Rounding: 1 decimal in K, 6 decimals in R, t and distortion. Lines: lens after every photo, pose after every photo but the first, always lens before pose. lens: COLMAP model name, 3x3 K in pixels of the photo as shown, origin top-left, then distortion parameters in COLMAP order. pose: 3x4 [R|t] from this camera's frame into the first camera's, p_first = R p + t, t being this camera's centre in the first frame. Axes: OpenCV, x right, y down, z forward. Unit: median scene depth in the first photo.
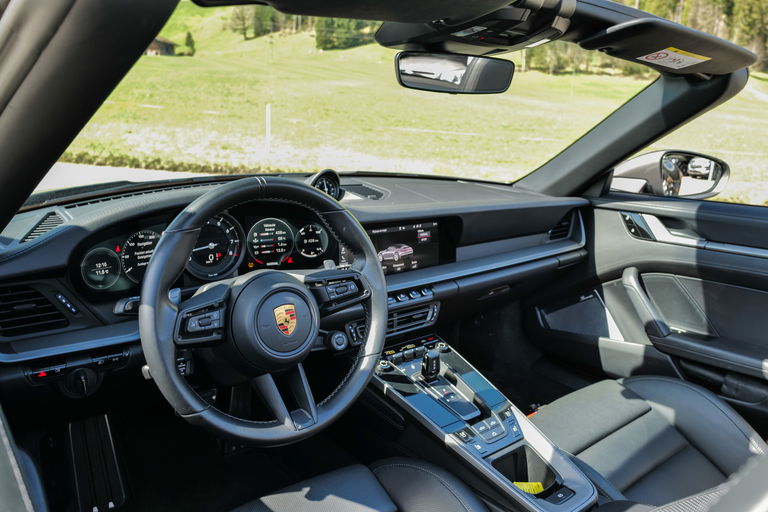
lens RADIAL K [[579.9, 0, 384.0], [0, 579.9, 256.0], [0, 0, 1]] dist [-0.011333, -0.002505]
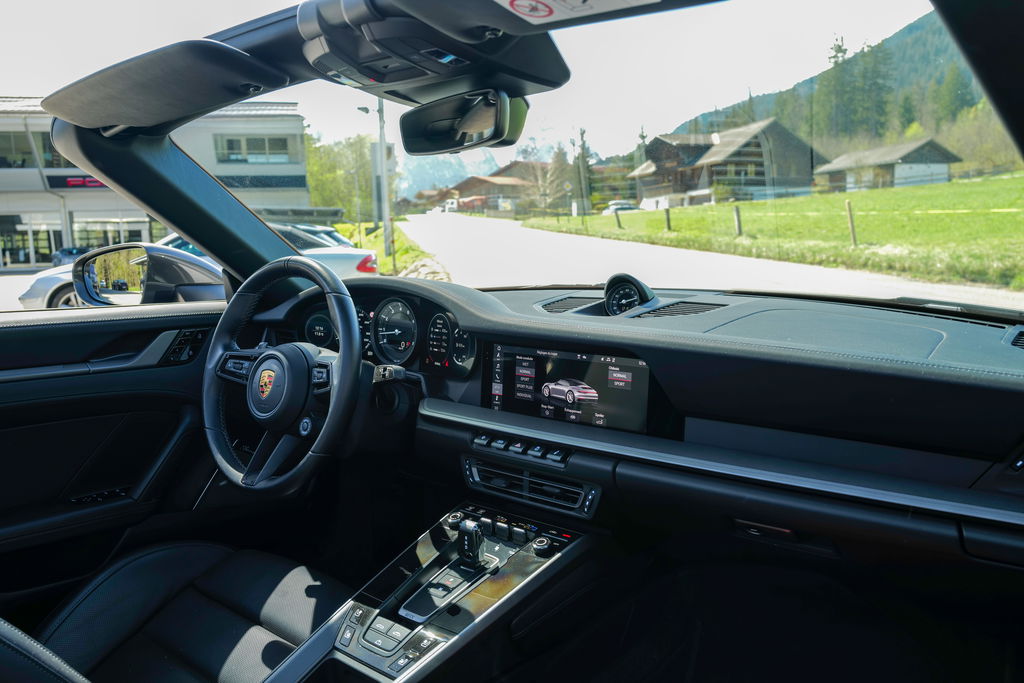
lens RADIAL K [[773.2, 0, 512.0], [0, 773.2, 341.5], [0, 0, 1]] dist [-0.011333, -0.002505]
pose [[0.202169, 0.092488, -0.974974, 1.184125], [-0.218144, 0.974773, 0.047235, -0.121102], [0.954746, 0.203136, 0.217245, 0.985900]]
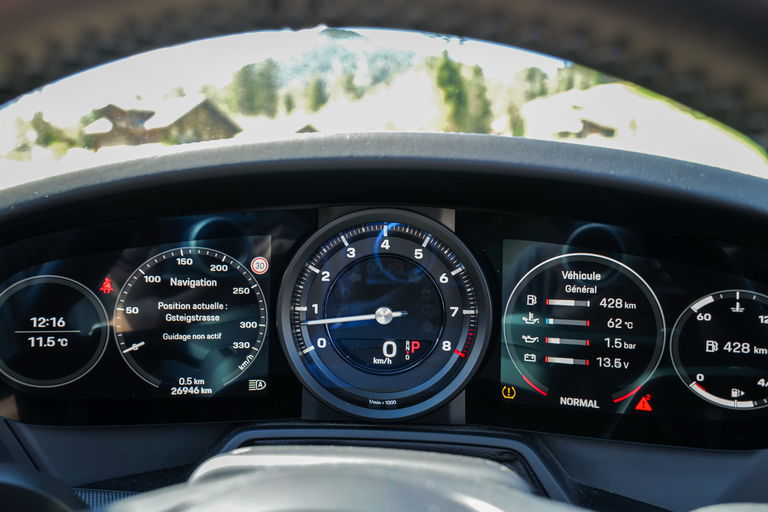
lens RADIAL K [[579.9, 0, 384.0], [0, 579.9, 256.0], [0, 0, 1]] dist [-0.011333, -0.002505]
pose [[0.734775, 0.054199, -0.676143, -0.078803], [-0.148952, 0.985365, -0.082882, -0.025769], [0.661755, 0.161612, 0.732094, 0.819332]]
